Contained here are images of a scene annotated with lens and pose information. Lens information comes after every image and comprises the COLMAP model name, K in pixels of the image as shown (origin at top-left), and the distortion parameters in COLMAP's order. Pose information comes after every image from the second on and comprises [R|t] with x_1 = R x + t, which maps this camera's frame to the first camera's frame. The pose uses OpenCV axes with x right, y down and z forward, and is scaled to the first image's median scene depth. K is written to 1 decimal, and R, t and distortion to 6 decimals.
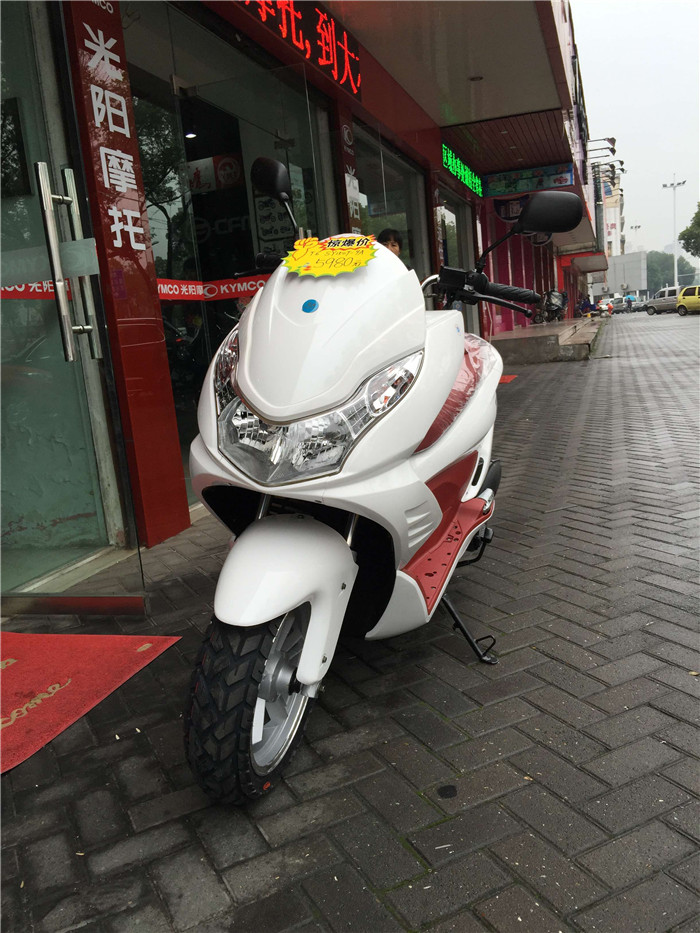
lens RADIAL K [[792.1, 0, 355.7], [0, 792.1, 464.5], [0, 0, 1]] dist [0.037971, -0.039971]
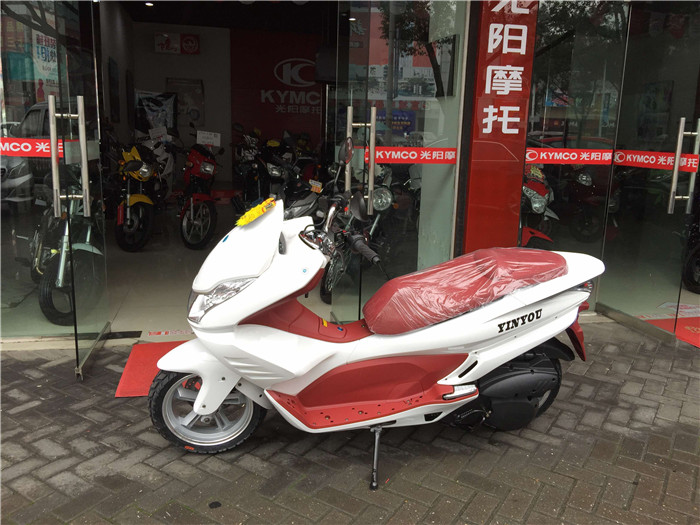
lens RADIAL K [[594.3, 0, 353.5], [0, 594.3, 264.3], [0, 0, 1]] dist [0.037971, -0.039971]
pose [[0.484486, 0.296816, -0.822906, 0.572737], [-0.212963, 0.952398, 0.218141, -0.231071], [0.848481, 0.069562, 0.524634, 0.223127]]
